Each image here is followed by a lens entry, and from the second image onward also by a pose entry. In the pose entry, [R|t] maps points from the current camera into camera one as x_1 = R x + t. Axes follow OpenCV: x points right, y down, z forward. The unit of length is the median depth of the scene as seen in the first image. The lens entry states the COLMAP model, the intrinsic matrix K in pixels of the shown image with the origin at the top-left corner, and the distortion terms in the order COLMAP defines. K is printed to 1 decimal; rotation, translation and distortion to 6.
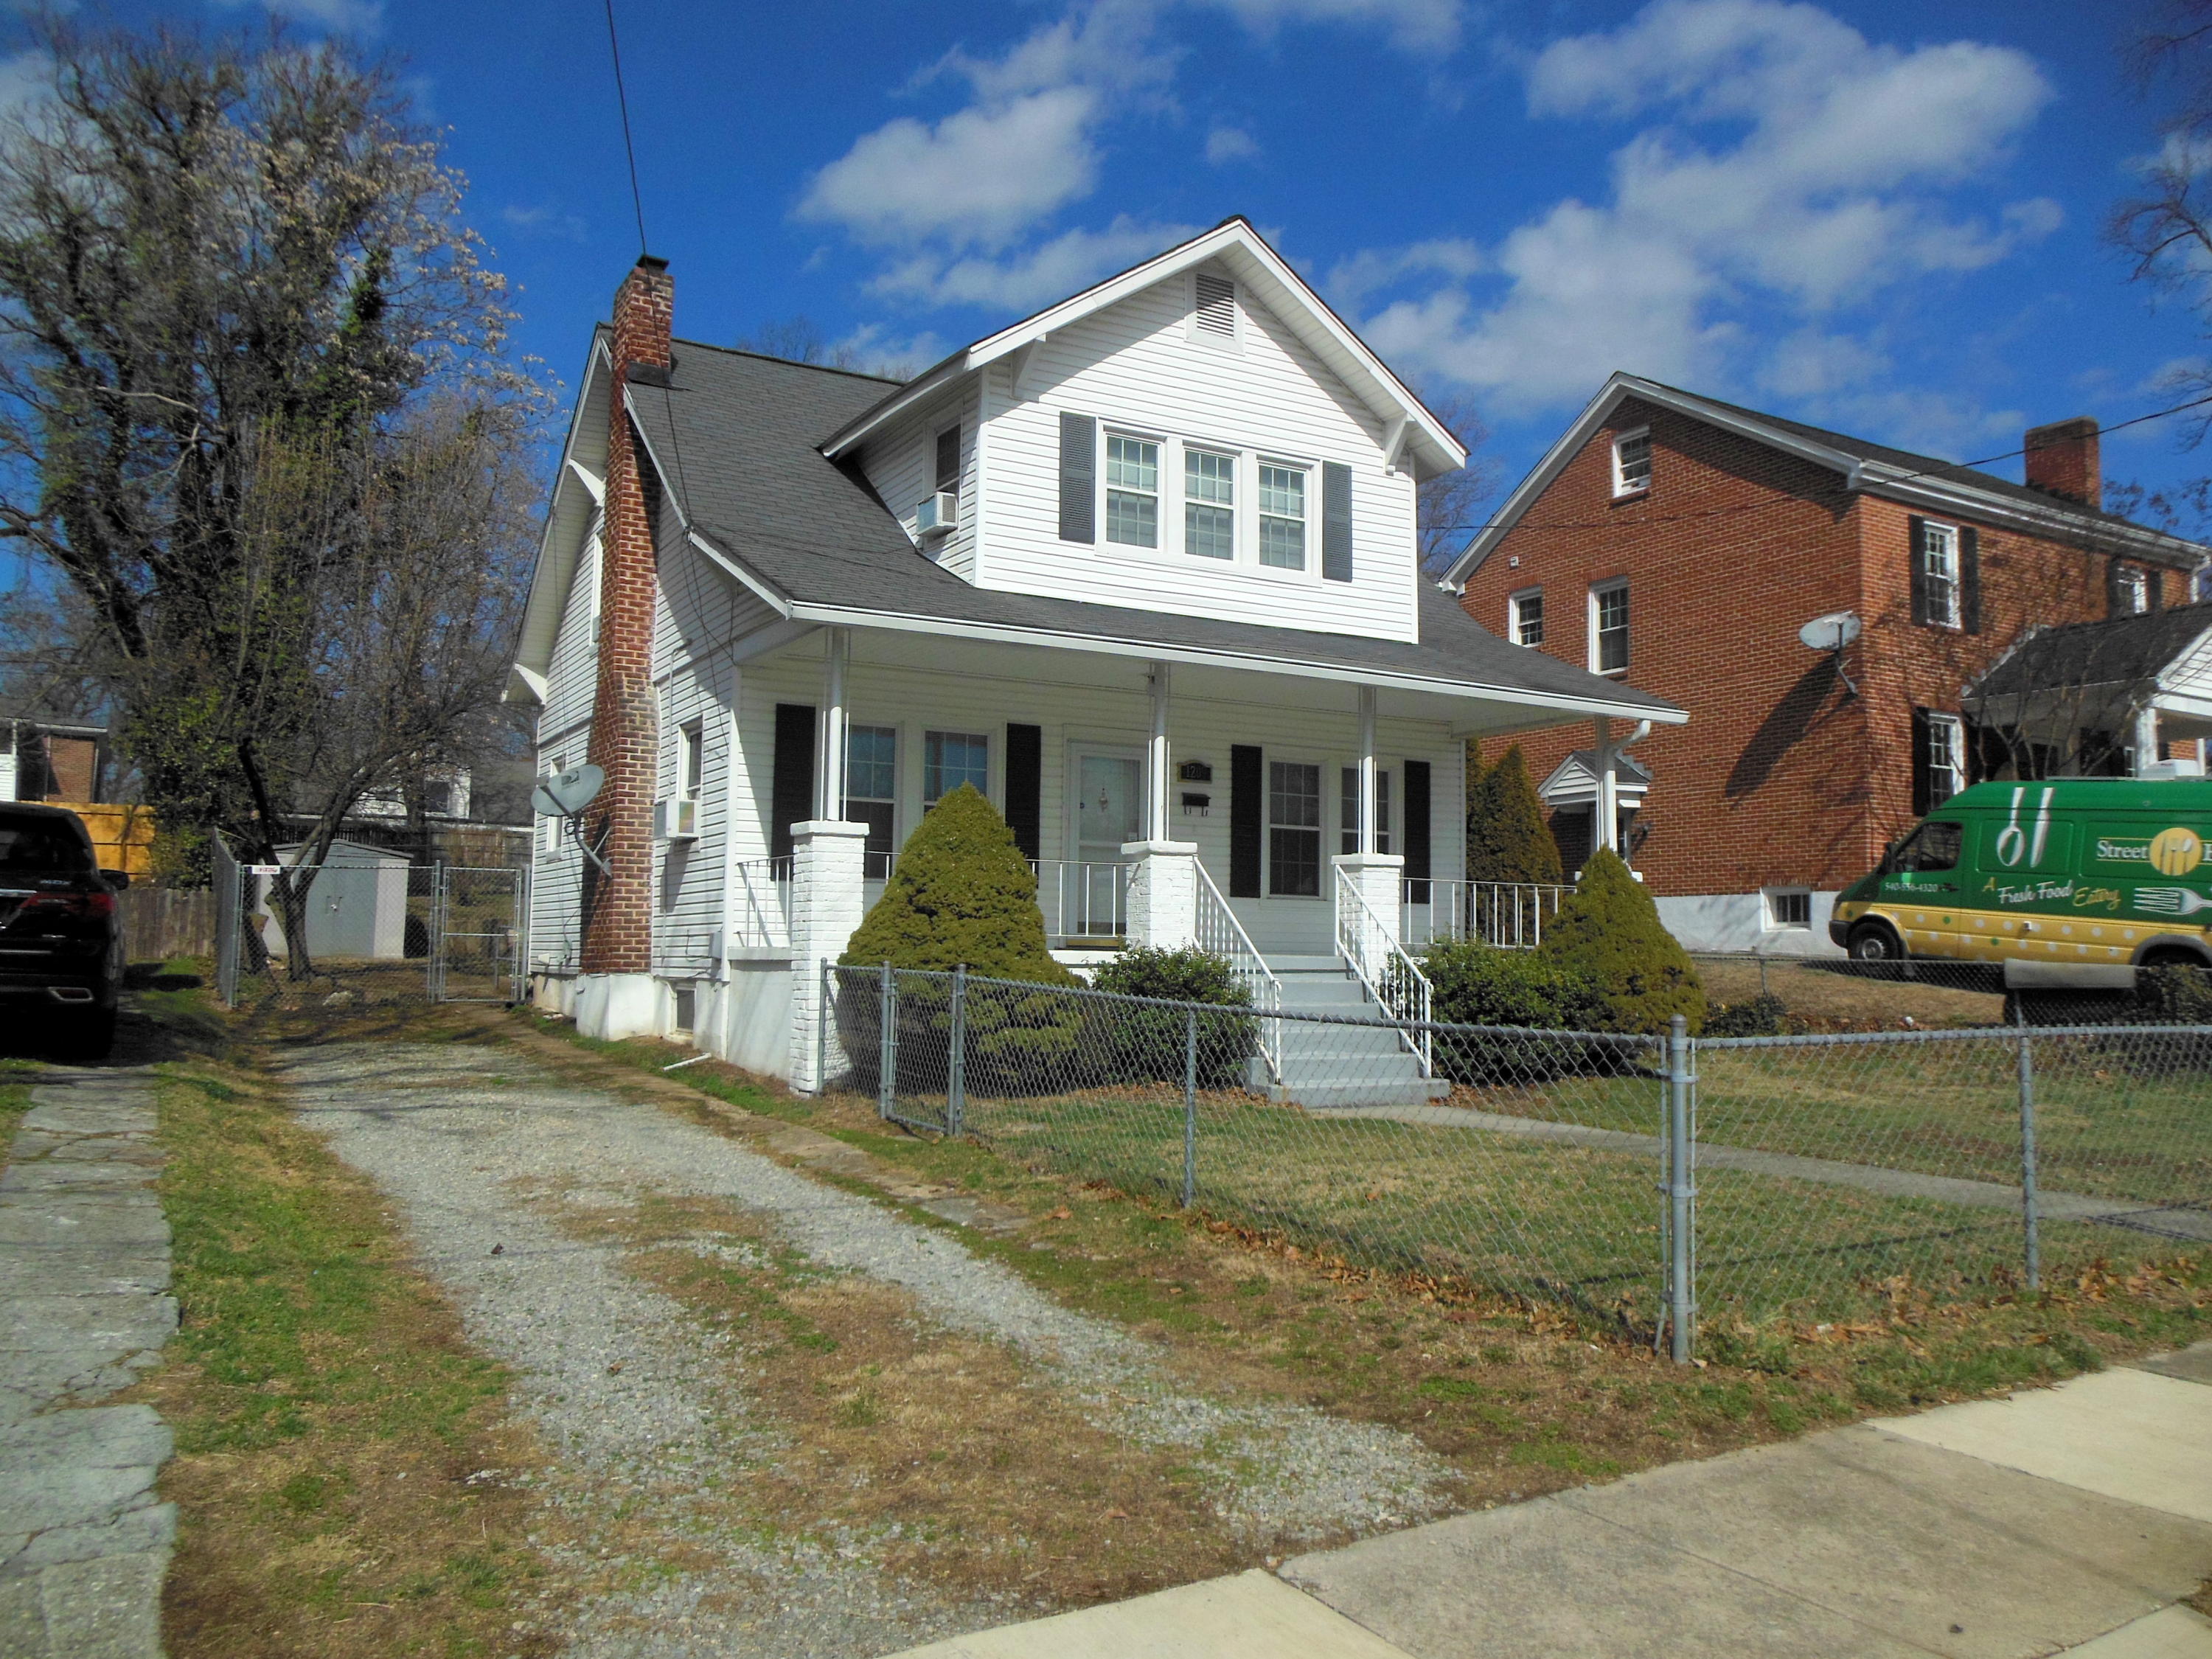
lens RADIAL K [[1684.5, 0, 1099.2], [0, 1684.5, 816.0], [0, 0, 1]] dist [-0.051581, 0.060131]
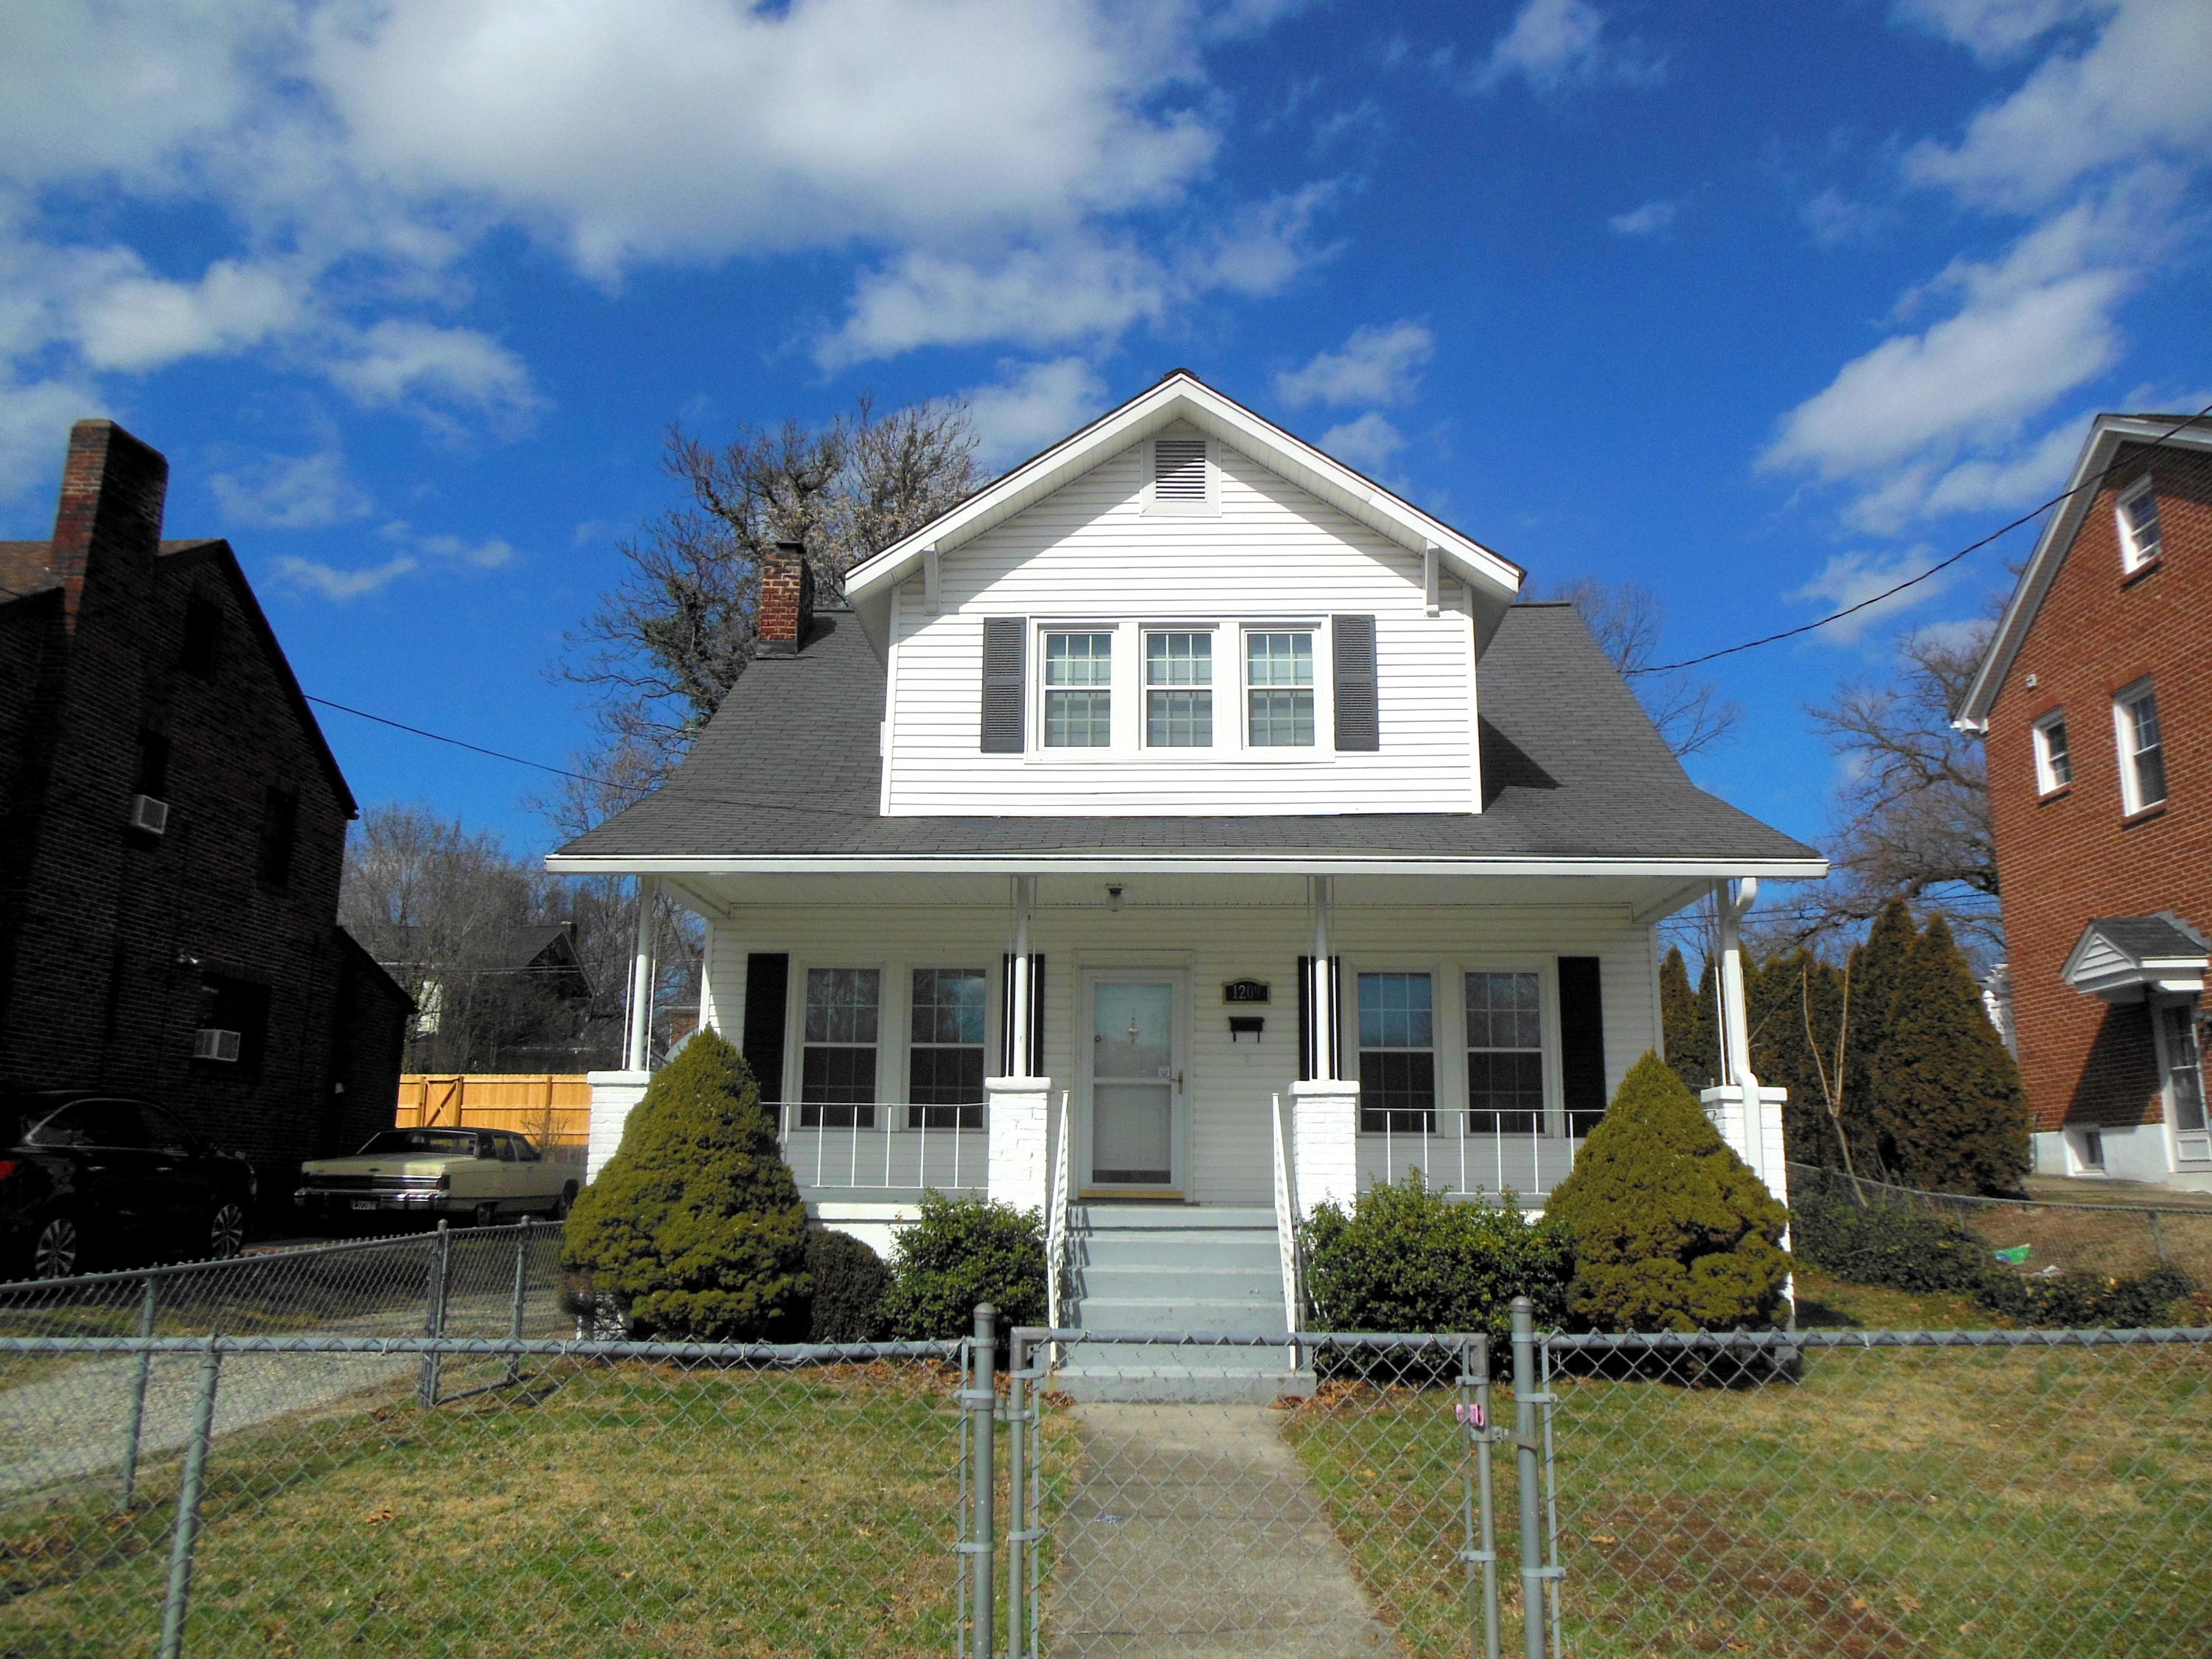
lens RADIAL K [[1684.5, 0, 1101.1], [0, 1684.5, 831.3], [0, 0, 1]] dist [-0.051581, 0.060131]
pose [[0.848516, -0.117242, -0.516018, 0.473492], [0.046074, 0.987812, -0.148674, 0.018412], [0.527160, 0.102378, 0.843577, 0.238018]]
